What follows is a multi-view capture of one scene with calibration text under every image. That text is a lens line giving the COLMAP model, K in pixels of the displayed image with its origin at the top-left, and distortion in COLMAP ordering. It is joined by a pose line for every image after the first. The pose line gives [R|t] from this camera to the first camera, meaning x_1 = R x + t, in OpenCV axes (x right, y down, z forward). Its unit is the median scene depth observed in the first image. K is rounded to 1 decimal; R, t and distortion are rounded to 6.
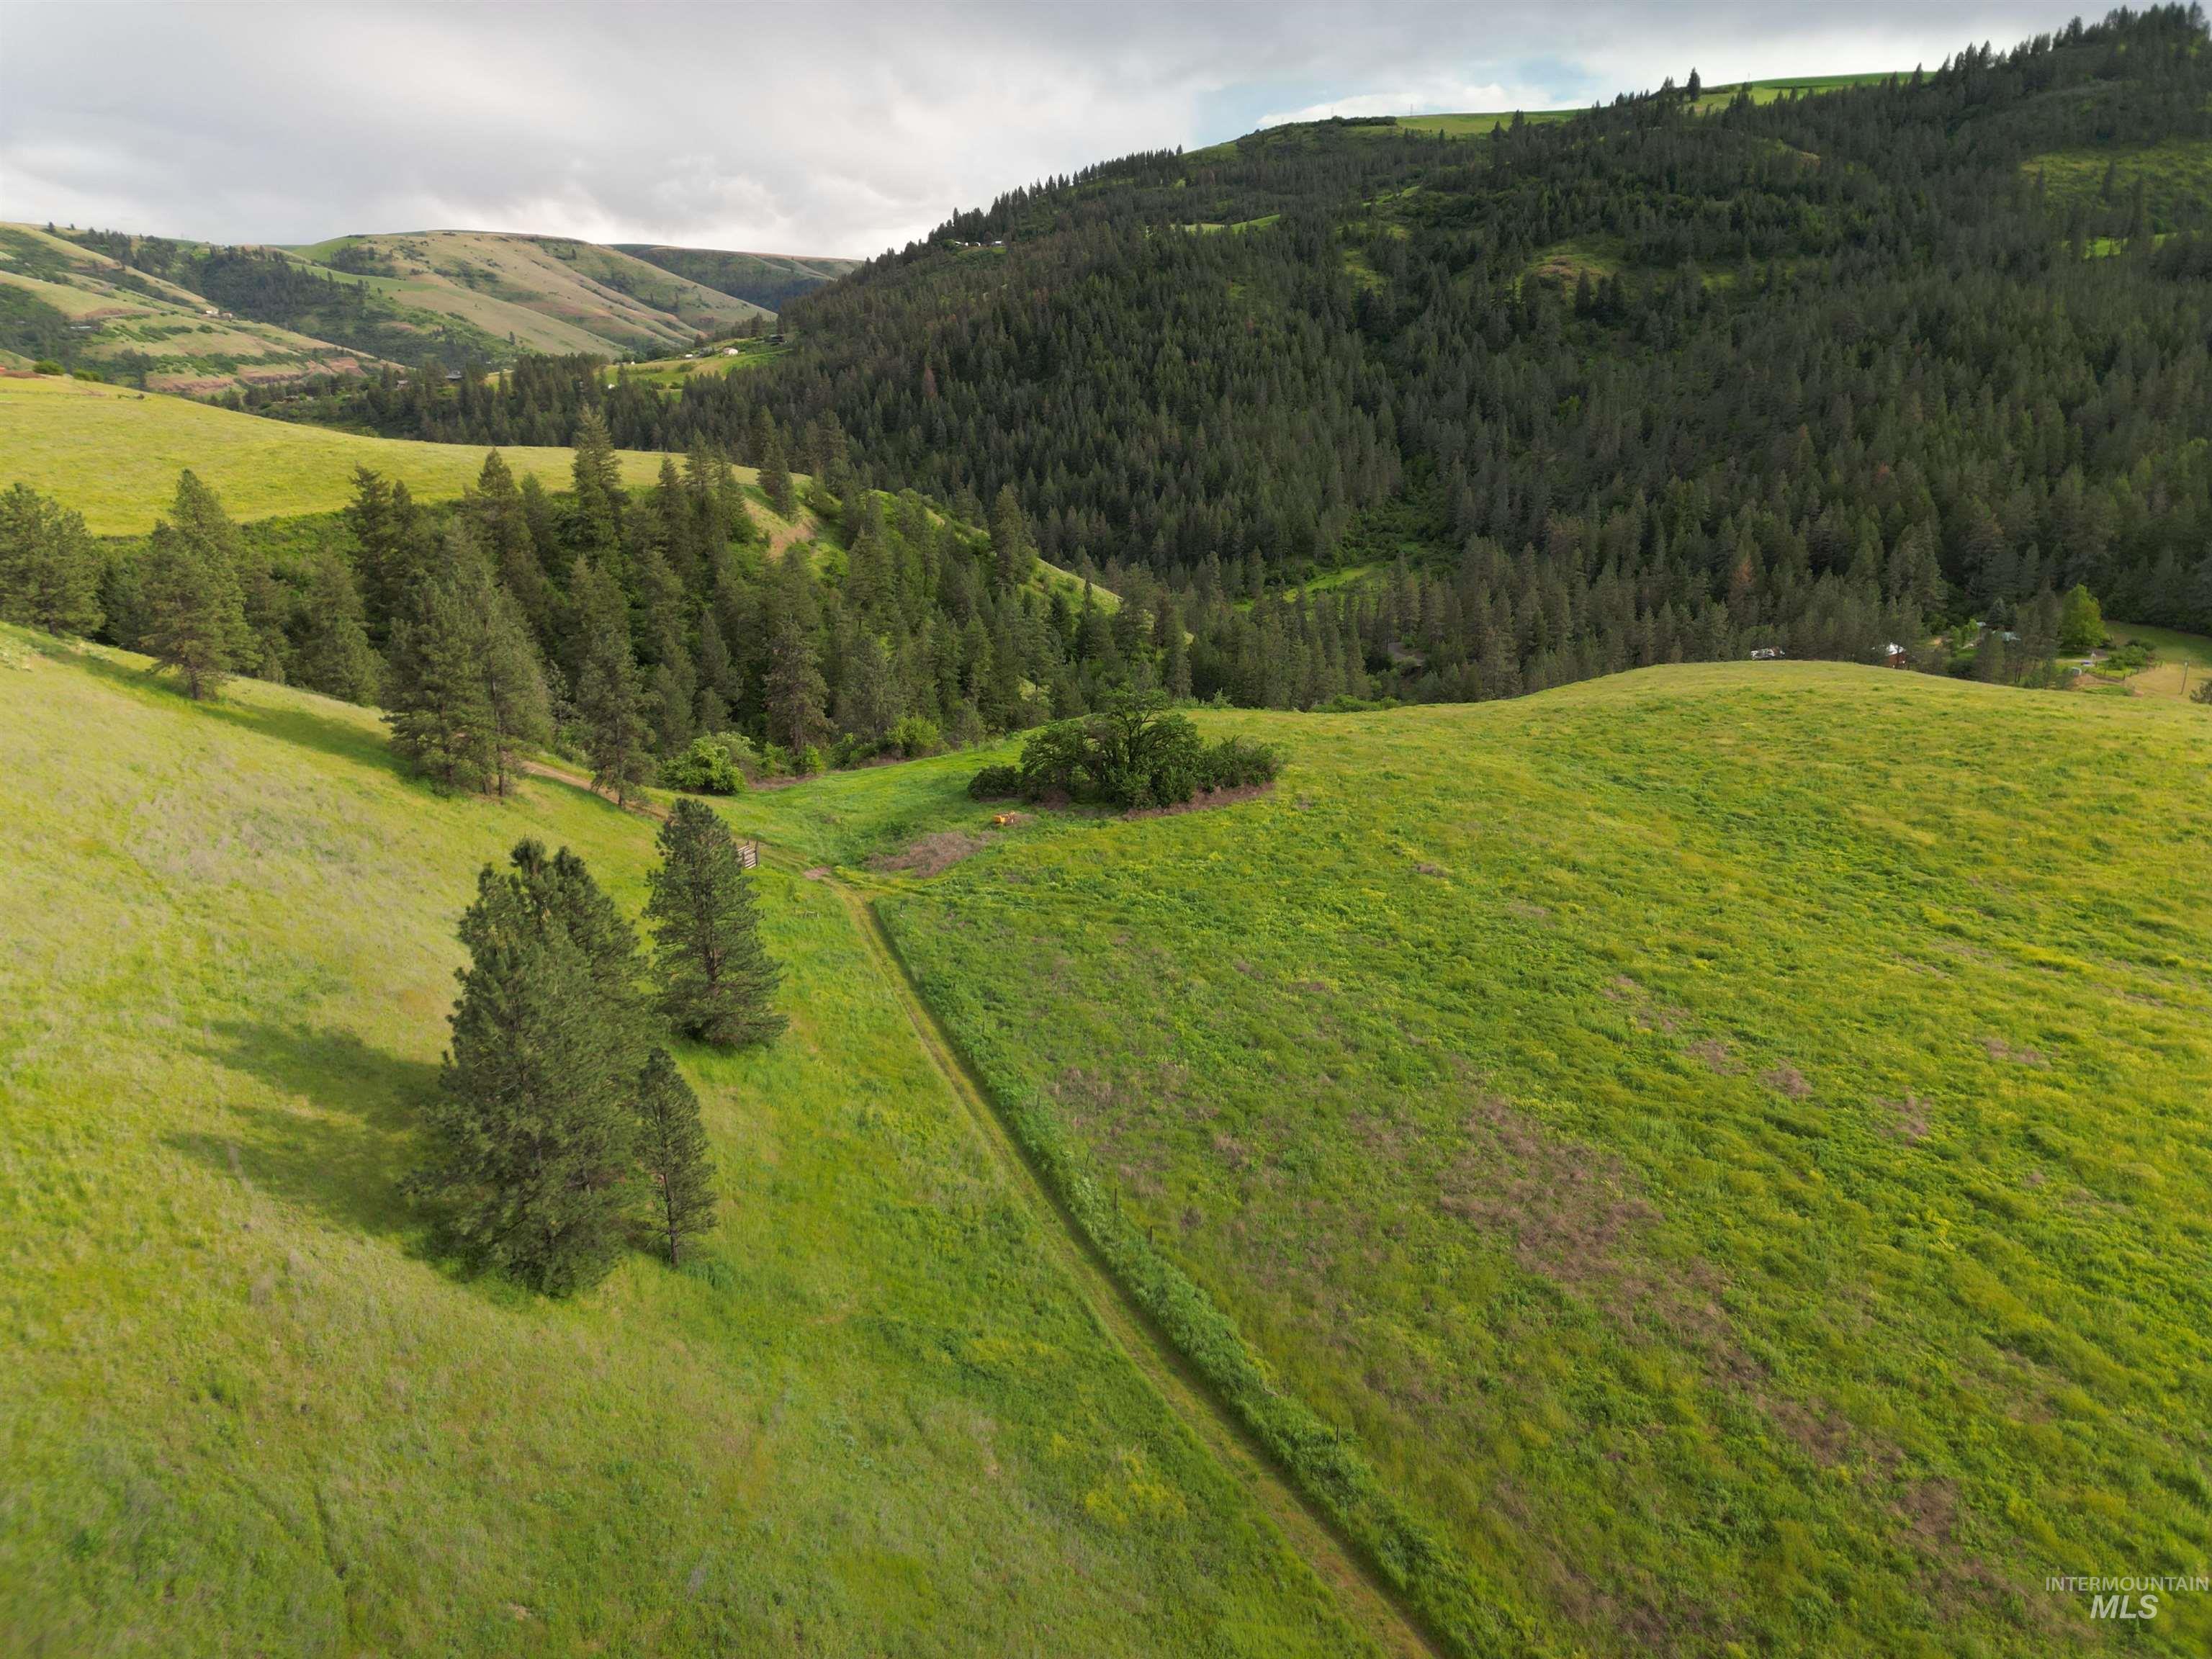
lens RADIAL K [[1534.8, 0, 1107.2], [0, 1534.8, 829.4], [0, 0, 1]] dist [0.079282, -0.069358]
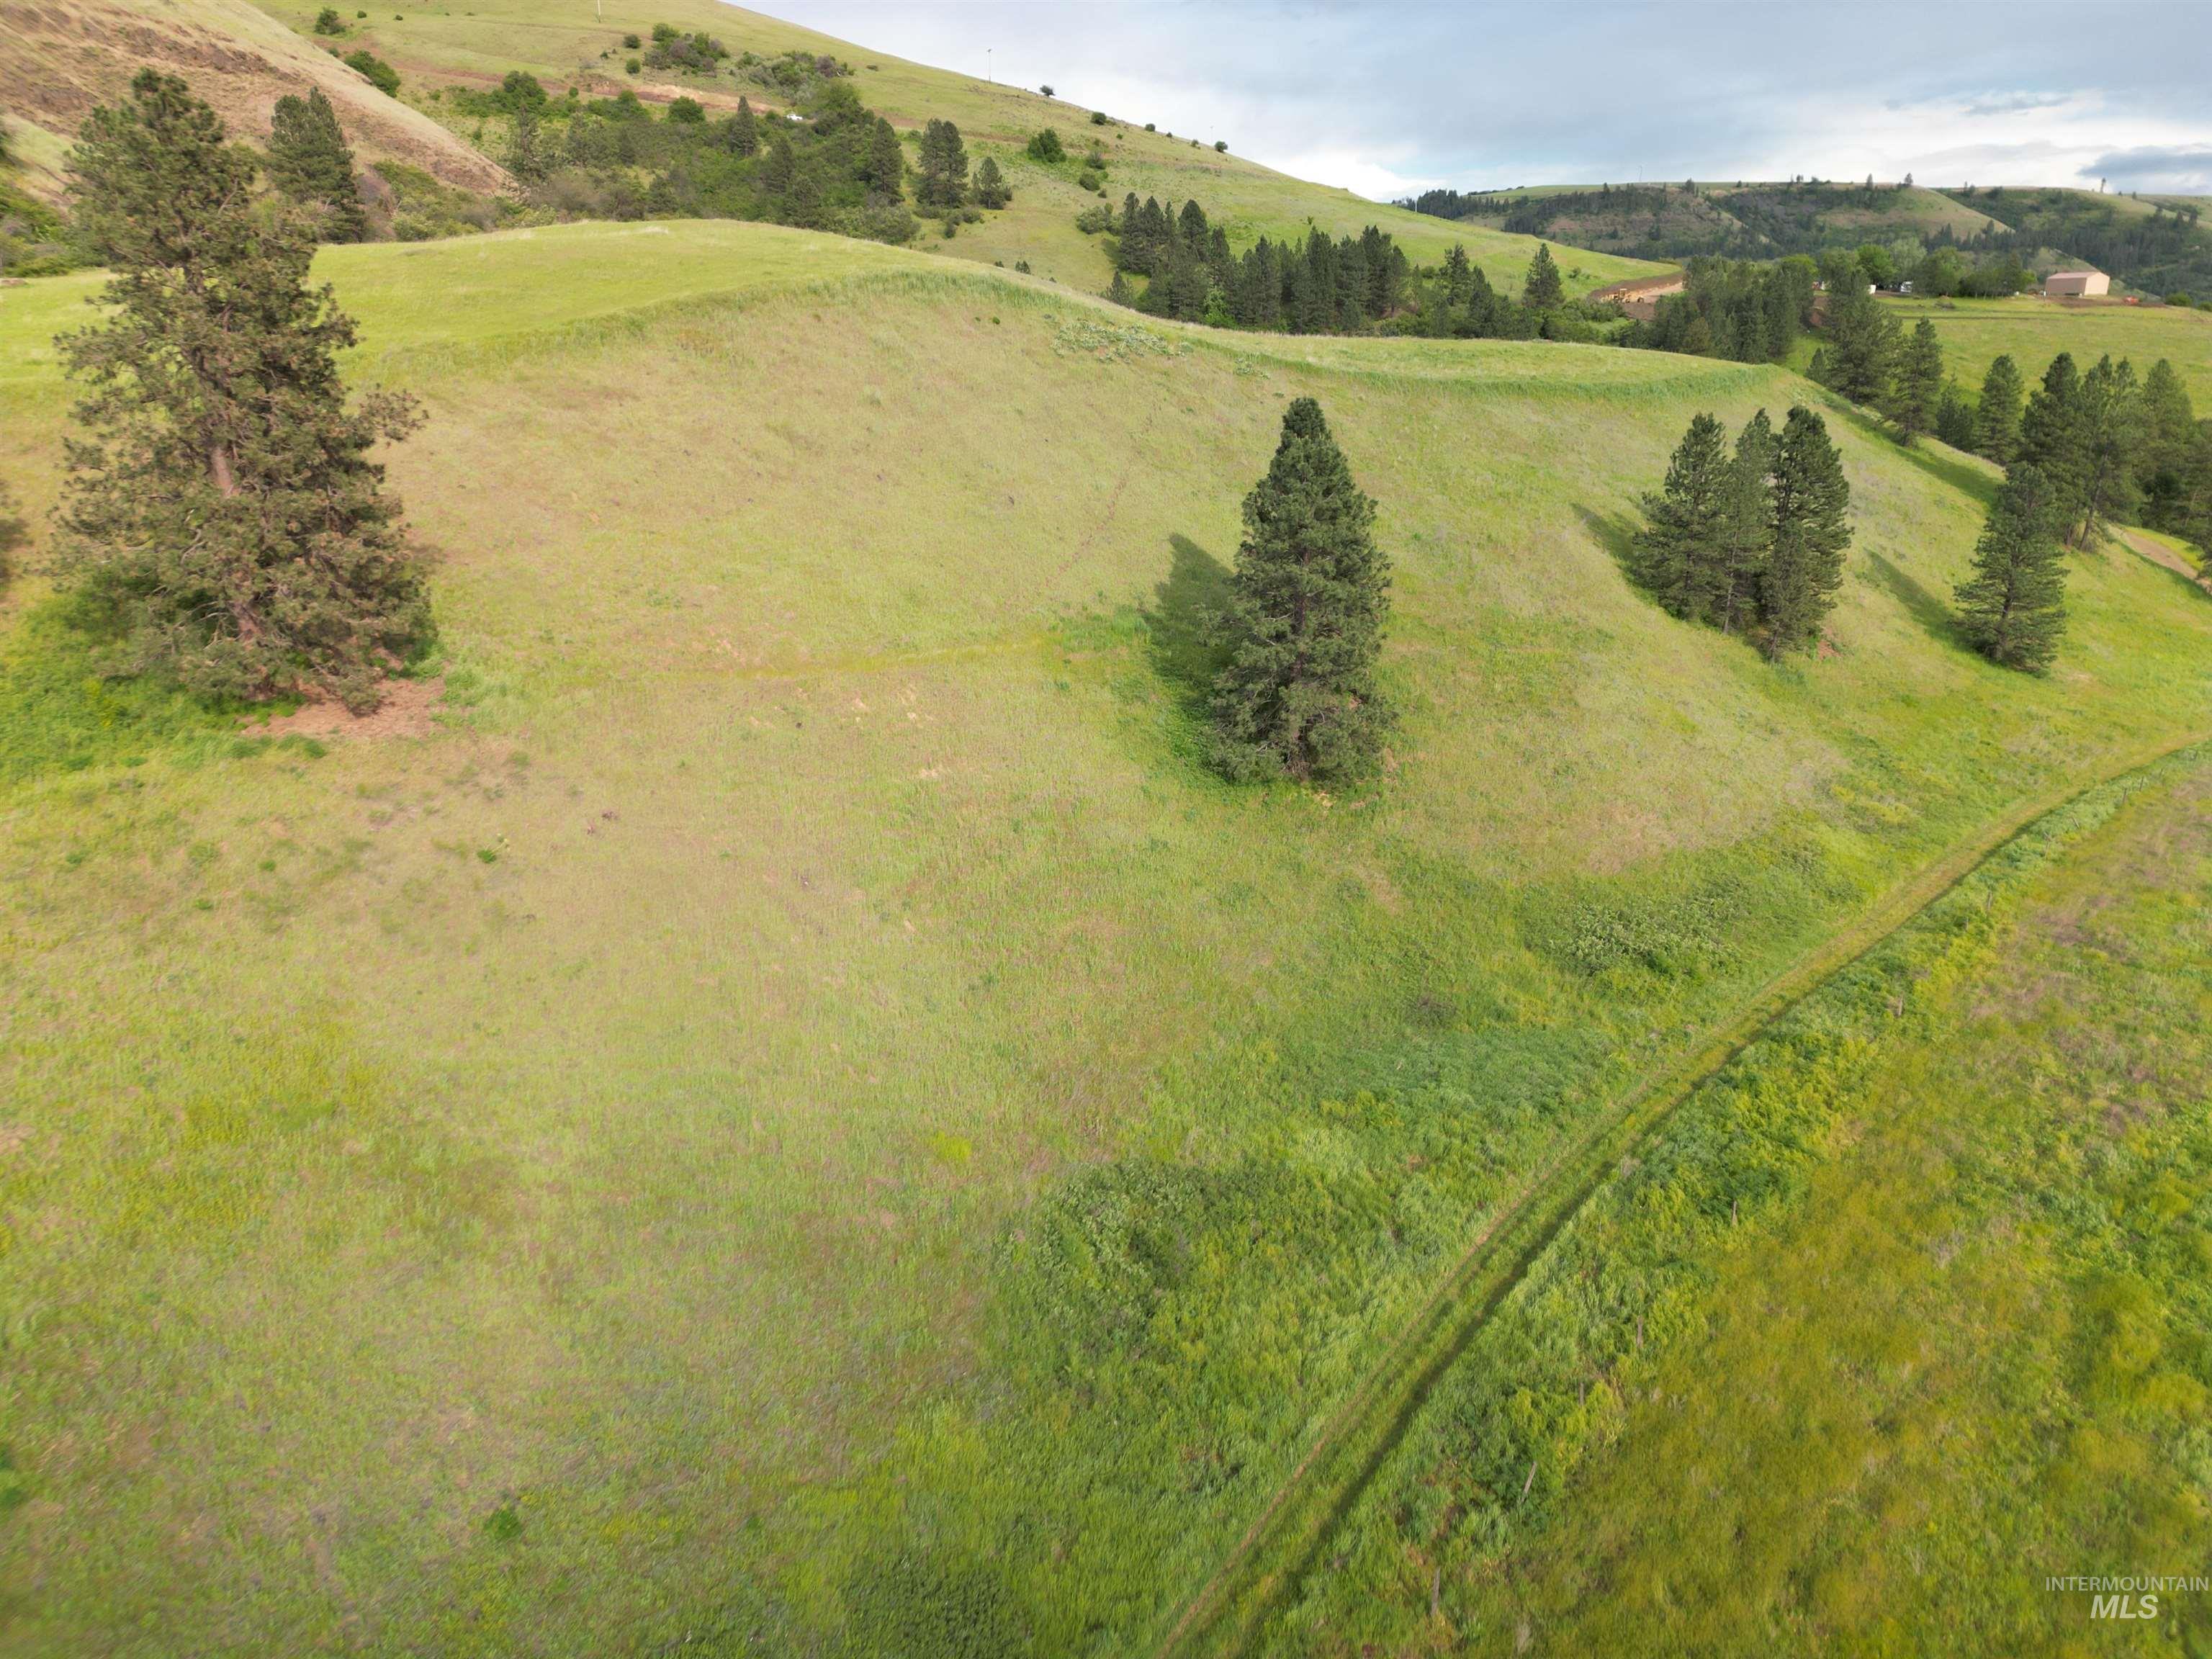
lens RADIAL K [[1534.8, 0, 1107.2], [0, 1534.8, 829.4], [0, 0, 1]] dist [0.079282, -0.069358]
pose [[0.332553, 0.297445, -0.894950, 0.080127], [-0.293688, 0.934436, 0.201437, 0.024321], [0.896190, 0.195848, 0.398105, -0.022333]]
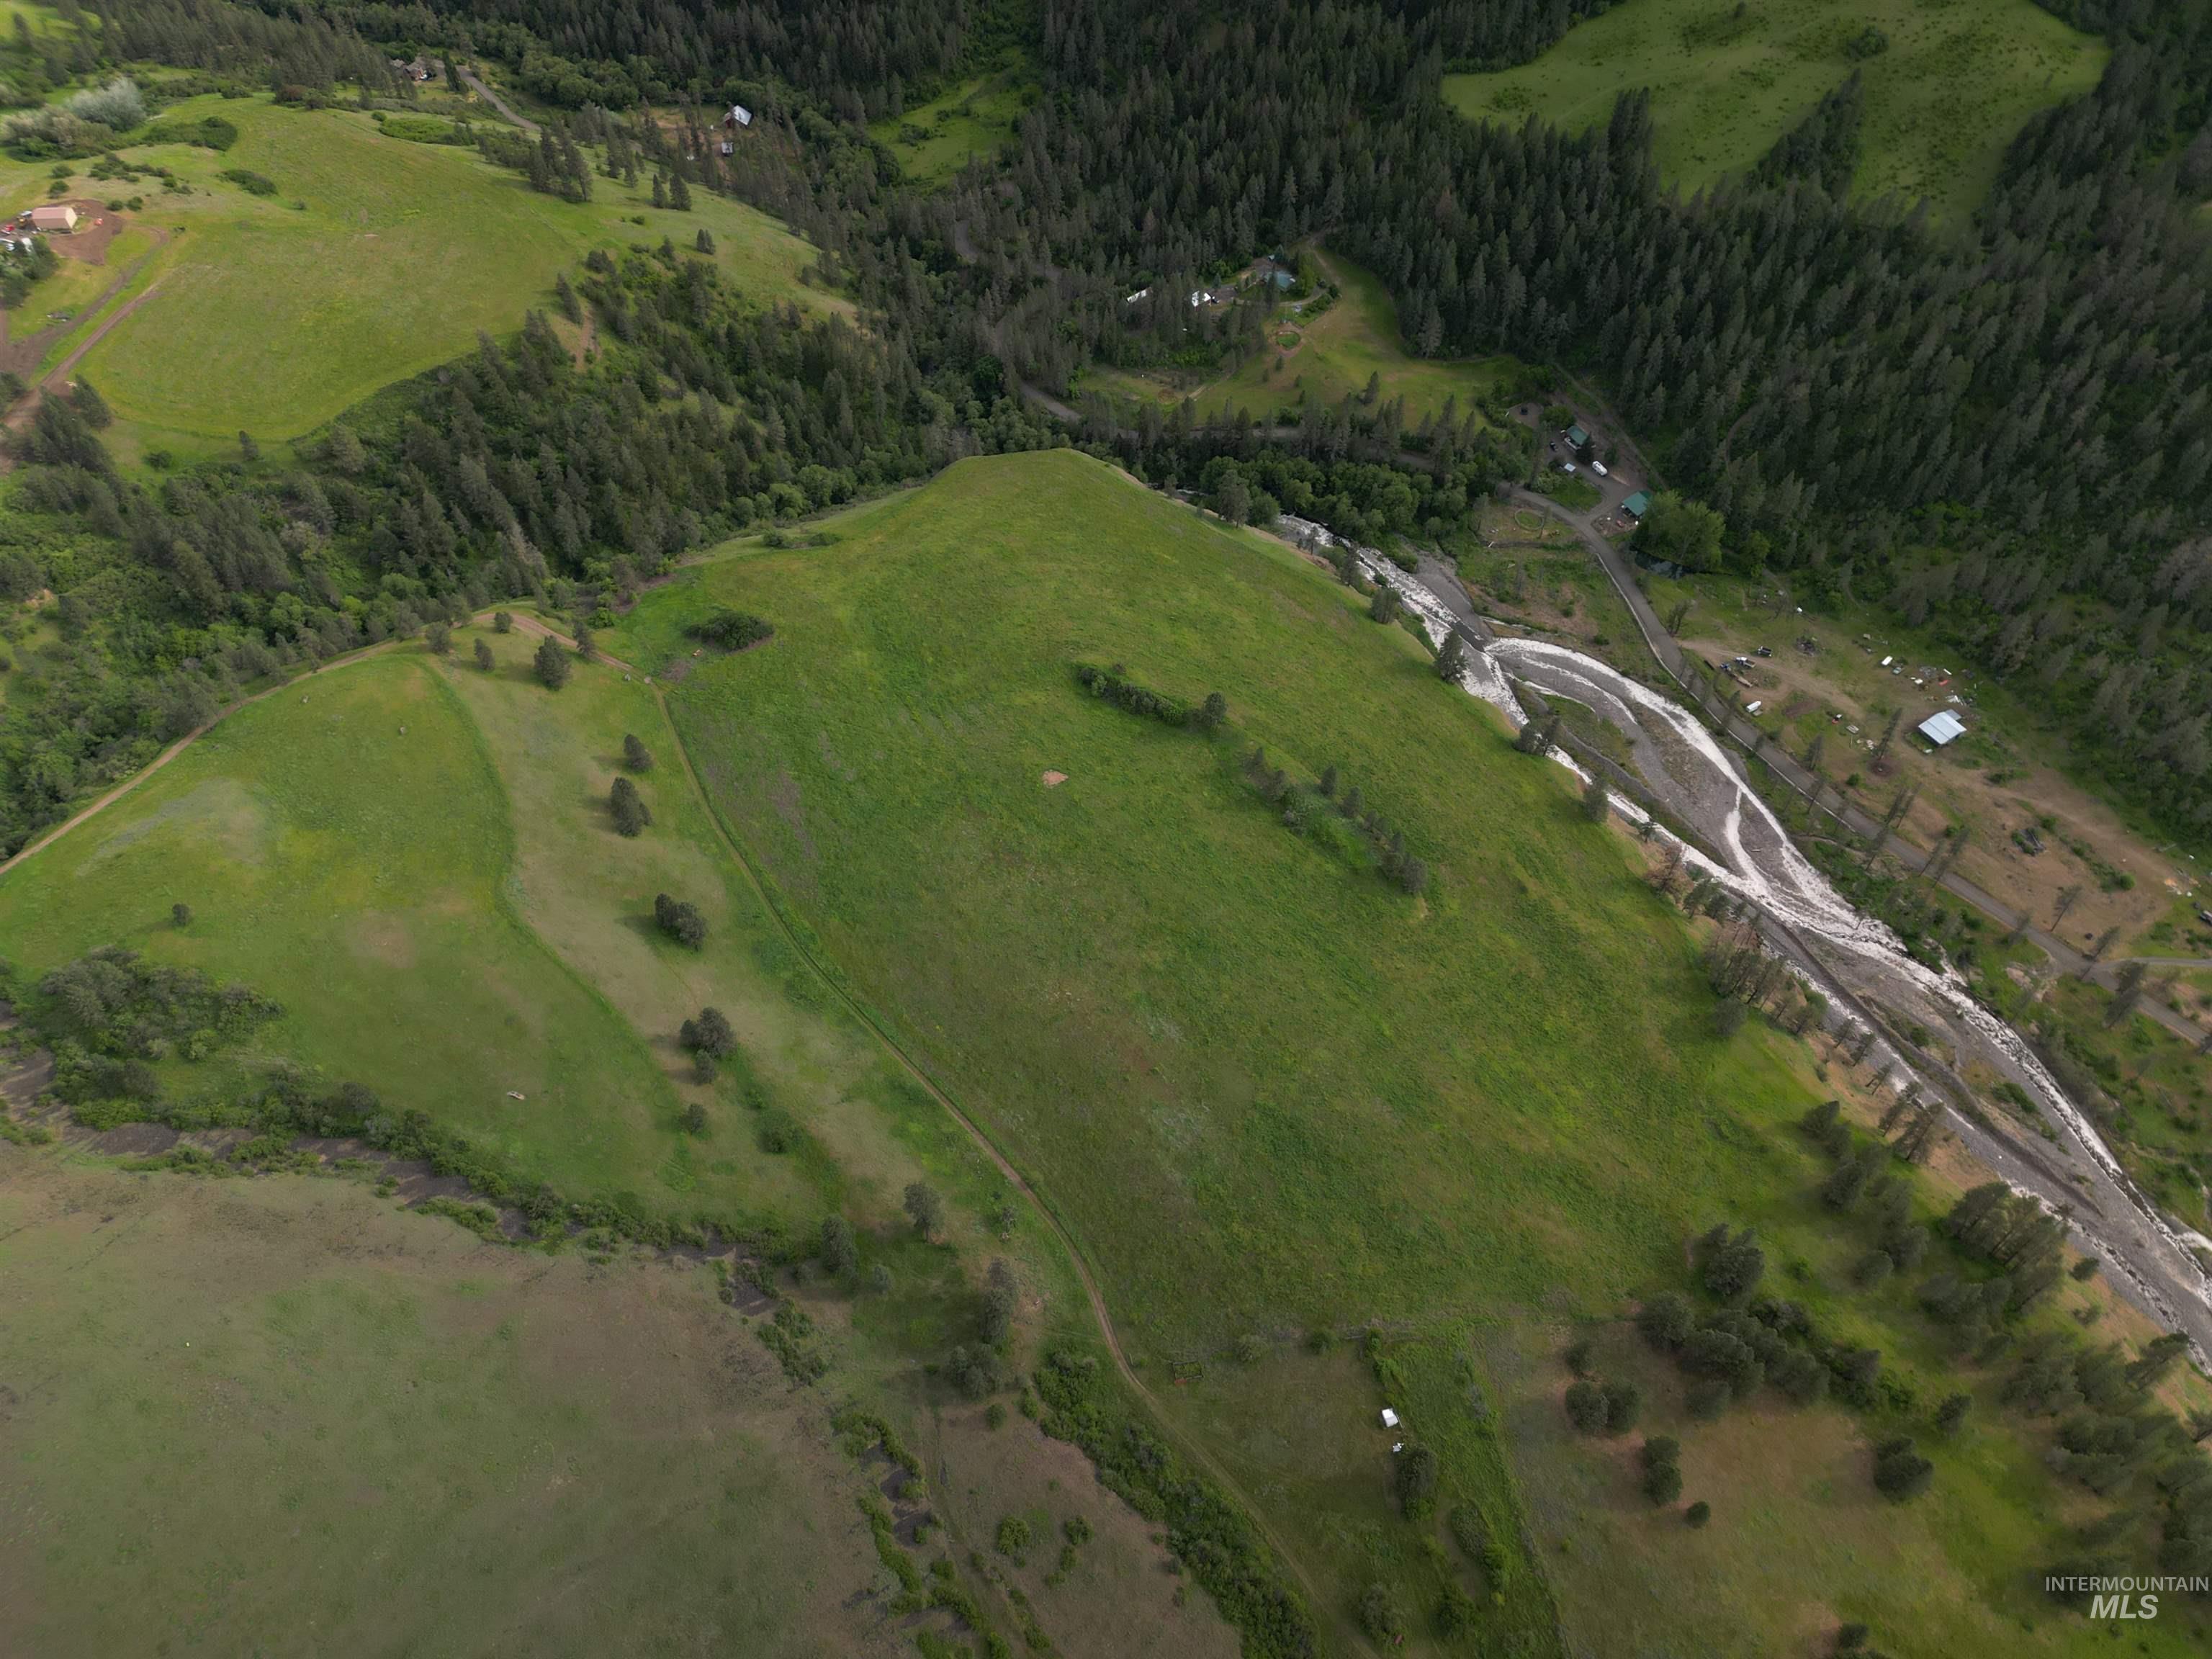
lens RADIAL K [[1529.9, 0, 1101.7], [0, 1529.9, 833.5], [0, 0, 1]] dist [0.074679, -0.066654]
pose [[0.994527, -0.079890, 0.067333, 0.103292], [0.031801, 0.845341, 0.533279, -0.265665], [-0.099523, -0.528219, 0.843255, -0.407949]]
